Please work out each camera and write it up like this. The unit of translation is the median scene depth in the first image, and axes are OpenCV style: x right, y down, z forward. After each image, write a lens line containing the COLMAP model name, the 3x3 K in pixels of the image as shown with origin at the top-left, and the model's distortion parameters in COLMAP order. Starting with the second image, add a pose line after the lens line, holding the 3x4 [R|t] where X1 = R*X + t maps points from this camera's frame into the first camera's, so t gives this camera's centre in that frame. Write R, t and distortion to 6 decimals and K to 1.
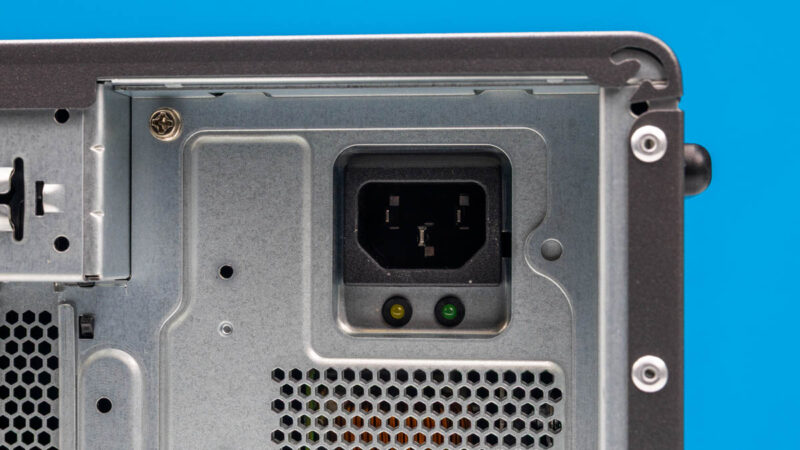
lens RADIAL K [[1563.4, 0, 394.5], [0, 1563.4, 225.1], [0, 0, 1]] dist [-0.000223, 0.000000]
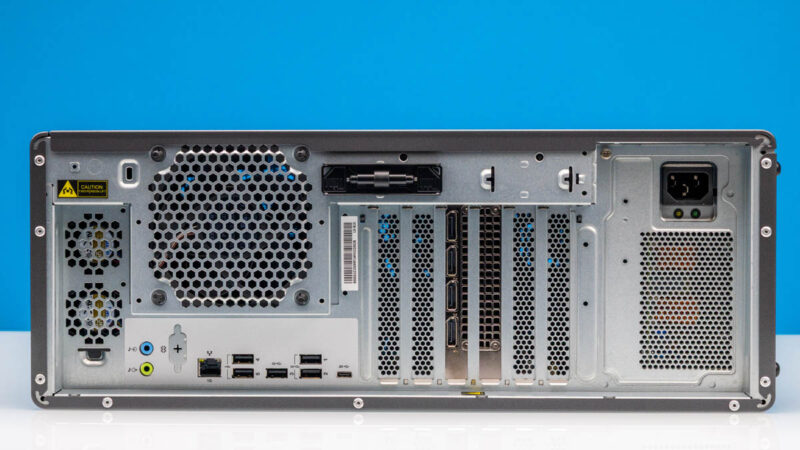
lens RADIAL K [[1563.4, 0, 367.6], [0, 1563.4, 210.9], [0, 0, 1]] dist [-0.000223, 0.000000]
pose [[0.997749, -0.003885, 0.066950, -0.835612], [0.000806, 0.998943, 0.045959, -0.095235], [-0.067058, -0.045802, 0.996697, -2.087553]]
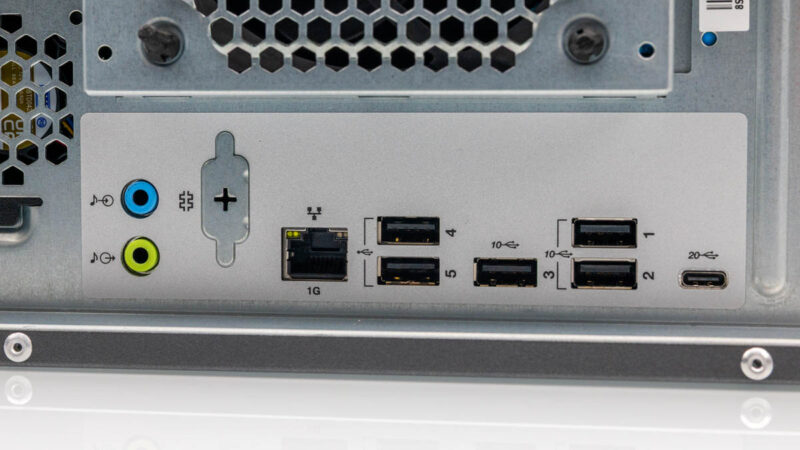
lens RADIAL K [[1563.4, 0, 397.4], [0, 1563.4, 222.9], [0, 0, 1]] dist [-0.000223, 0.000000]
pose [[0.999068, 0.002865, -0.043062, -0.837059], [0.001002, 0.995987, 0.089497, 0.246114], [0.043145, -0.089457, 0.995056, -0.023756]]
